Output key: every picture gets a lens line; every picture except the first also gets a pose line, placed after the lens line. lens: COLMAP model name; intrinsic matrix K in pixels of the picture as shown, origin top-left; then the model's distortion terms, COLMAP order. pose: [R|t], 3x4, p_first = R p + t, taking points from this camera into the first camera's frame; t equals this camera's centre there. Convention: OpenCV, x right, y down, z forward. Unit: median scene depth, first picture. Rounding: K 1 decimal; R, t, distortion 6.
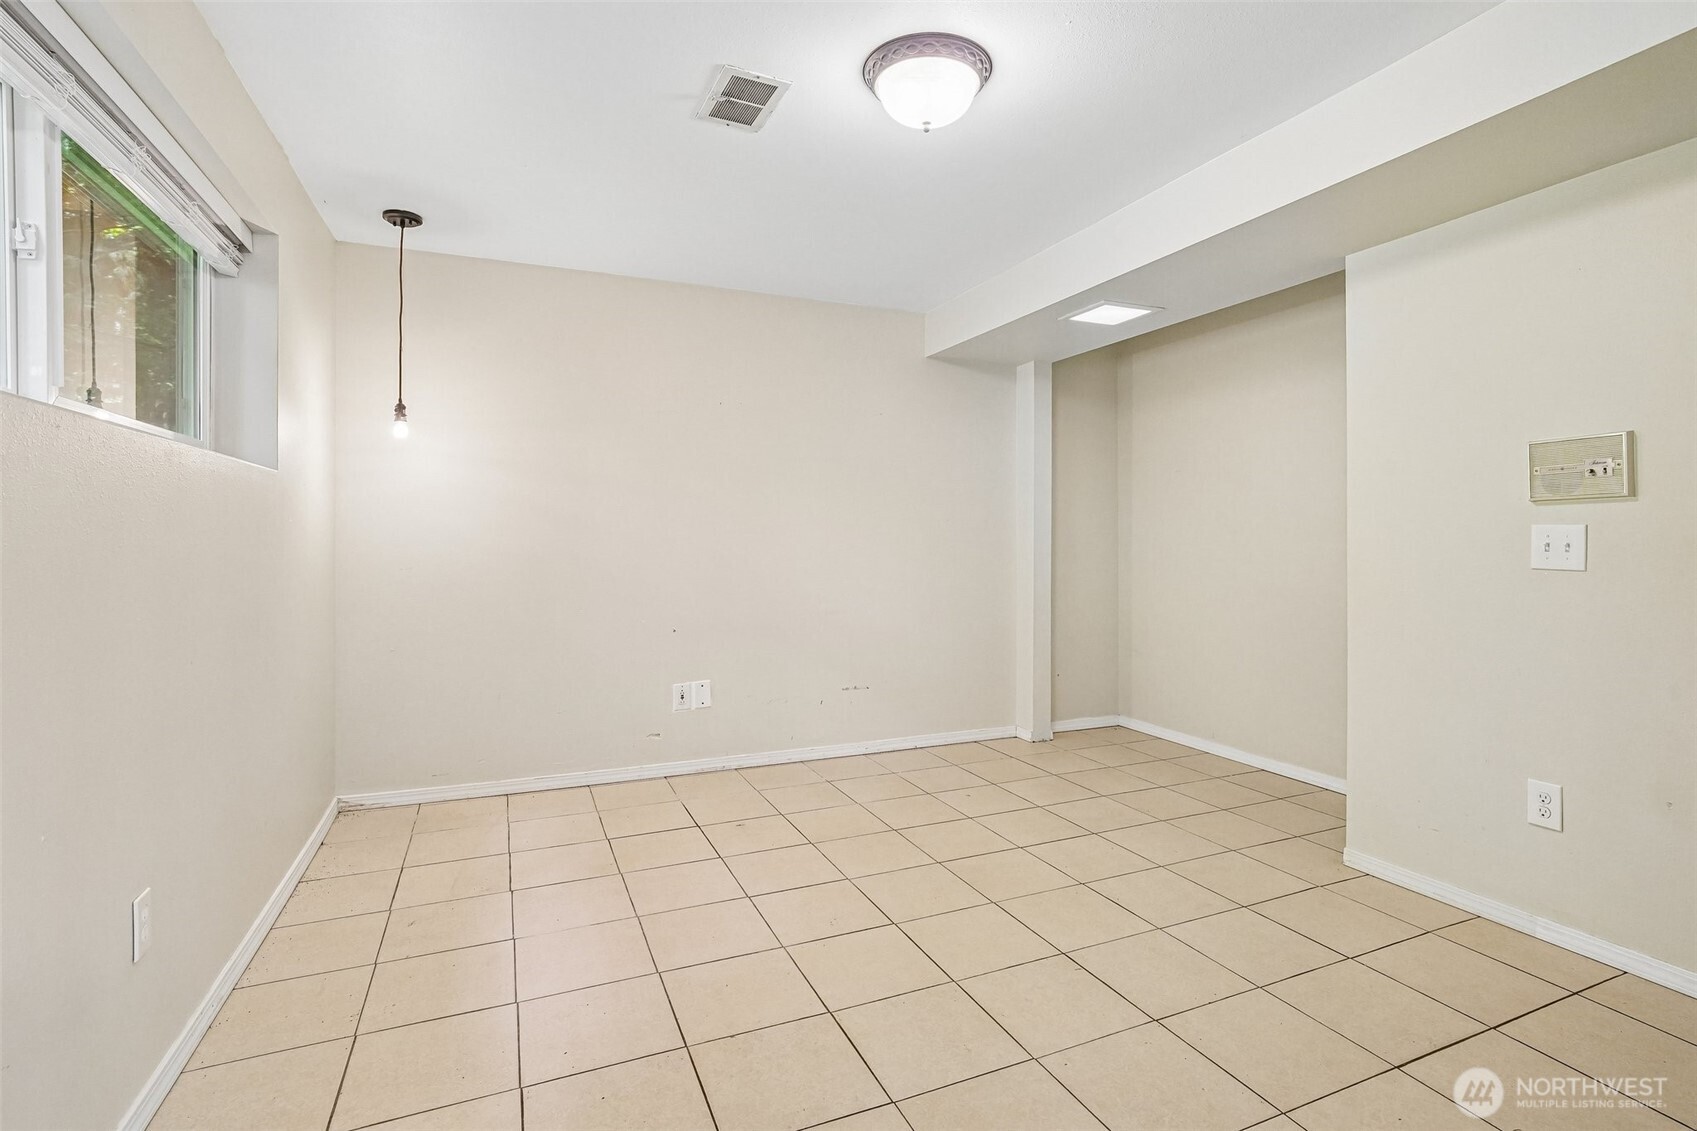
lens RADIAL K [[799.8, 0, 864.2], [0, 799.8, 537.3], [0, 0, 1]] dist [-0.007973, 0.000206]
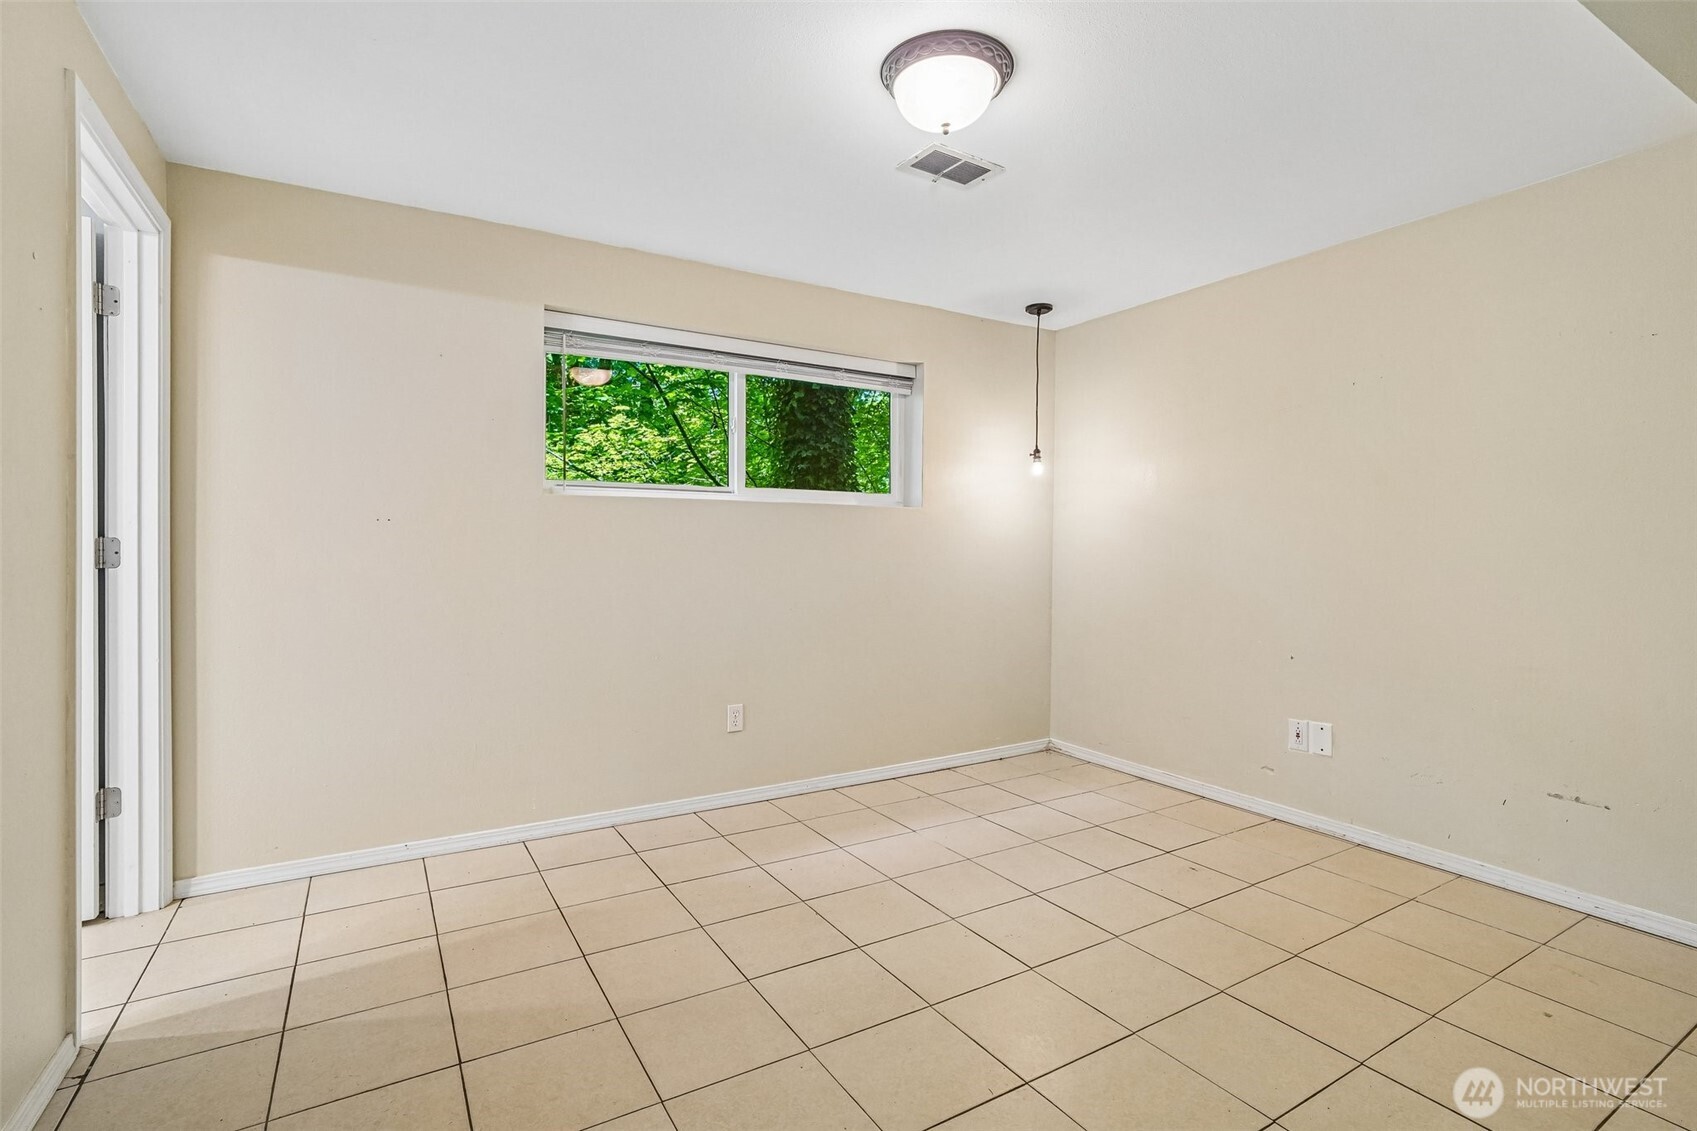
lens RADIAL K [[799.8, 0, 854.9], [0, 799.8, 559.7], [0, 0, 1]] dist [-0.007973, 0.000206]
pose [[0.135186, 0.014326, -0.990717, 0.631852], [-0.001912, 0.999897, 0.014197, -0.001059], [0.990818, -0.000025, 0.135199, 0.465296]]
